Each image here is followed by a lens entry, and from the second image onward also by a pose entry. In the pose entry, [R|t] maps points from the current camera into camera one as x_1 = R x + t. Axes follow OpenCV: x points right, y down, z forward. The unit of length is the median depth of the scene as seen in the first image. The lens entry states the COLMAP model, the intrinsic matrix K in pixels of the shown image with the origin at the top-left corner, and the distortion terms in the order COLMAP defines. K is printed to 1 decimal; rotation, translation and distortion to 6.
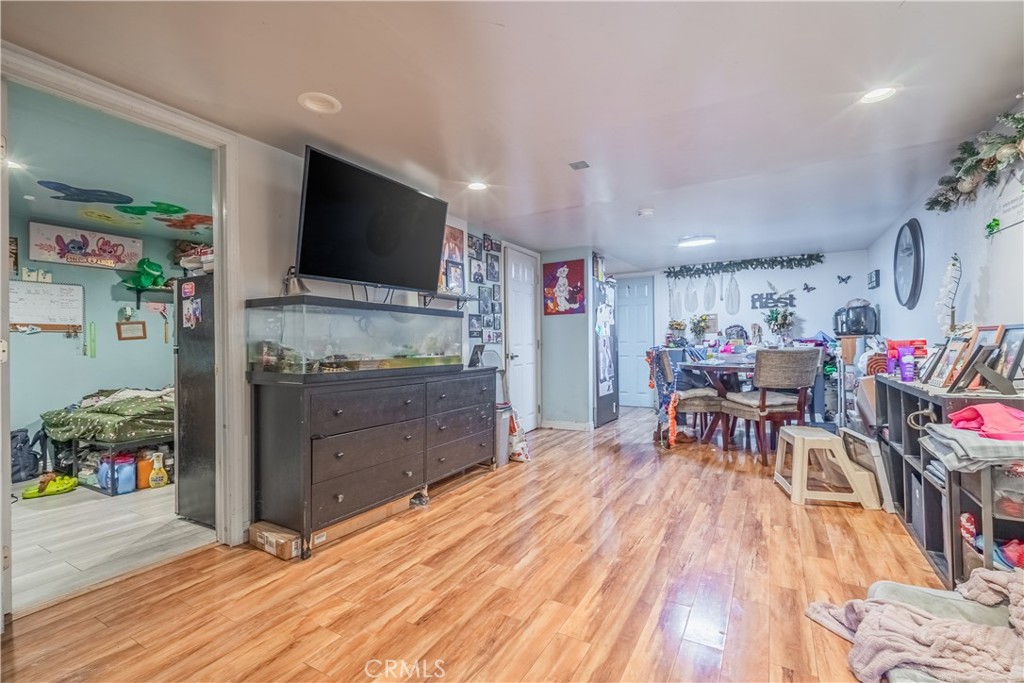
lens RADIAL K [[447.9, 0, 513.9], [0, 447.9, 342.6], [0, 0, 1]] dist [0.000444, 0.000518]
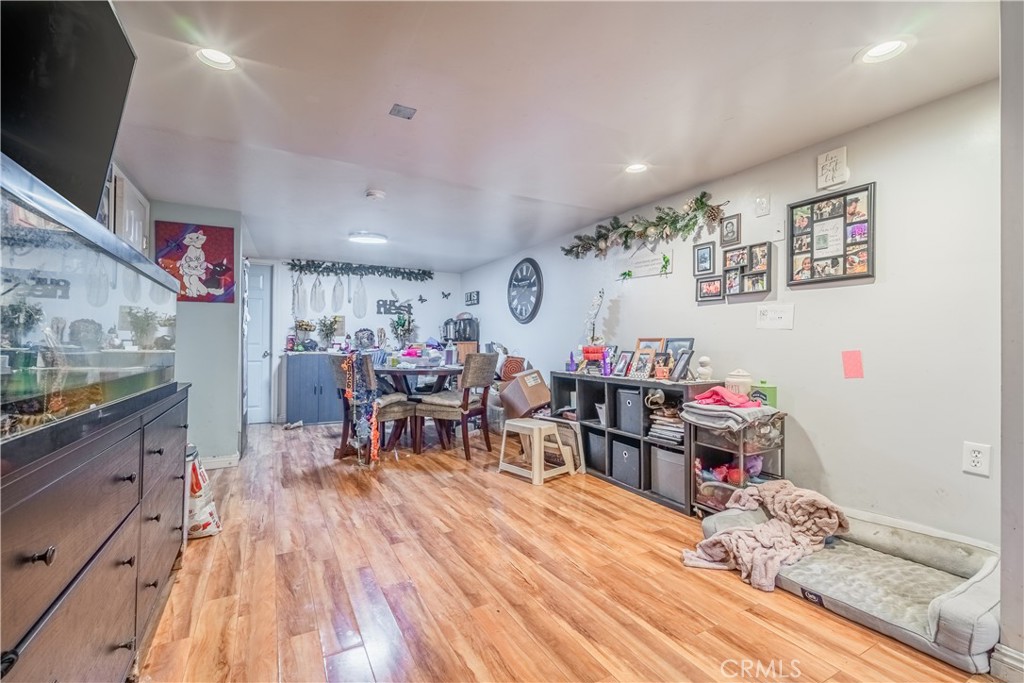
lens RADIAL K [[442.0, 0, 510.4], [0, 442.0, 343.6], [0, 0, 1]] dist [0.002101, 0.000217]
pose [[0.526638, 0.017415, 0.849911, -0.386816], [-0.012608, 0.999840, -0.012675, 0.005738], [-0.849996, -0.004040, 0.526774, 0.445463]]
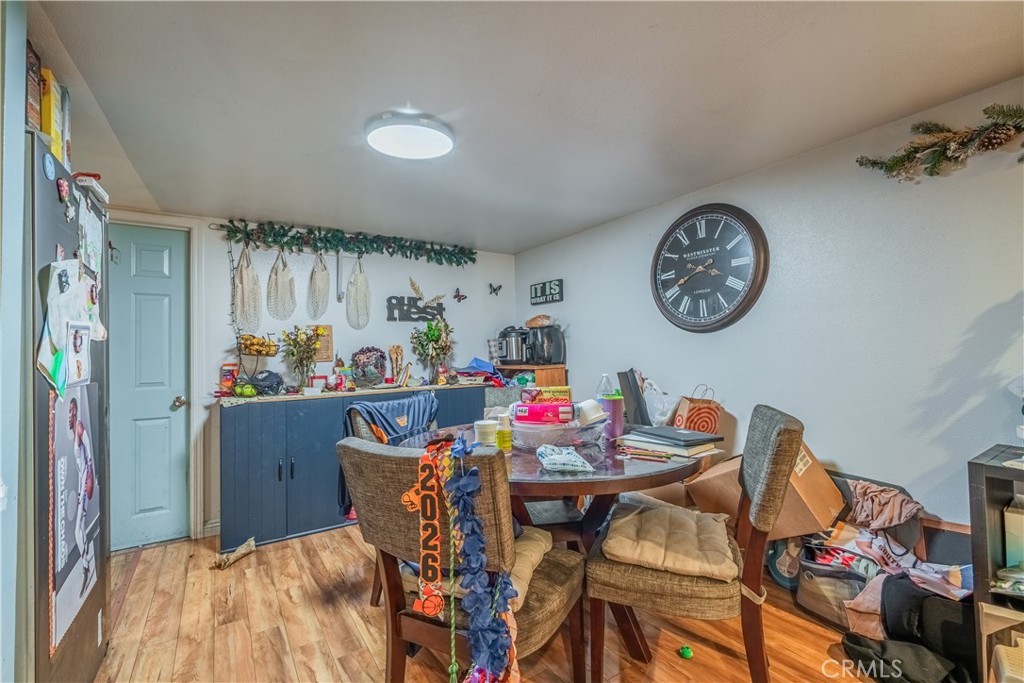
lens RADIAL K [[447.9, 0, 513.9], [0, 447.9, 342.6], [0, 0, 1]] dist [0.000444, 0.000518]
pose [[0.449816, 0.024165, 0.892794, 0.169813], [0.013914, 0.999323, -0.034059, -0.052466], [-0.893013, 0.027743, 0.449176, 1.300931]]
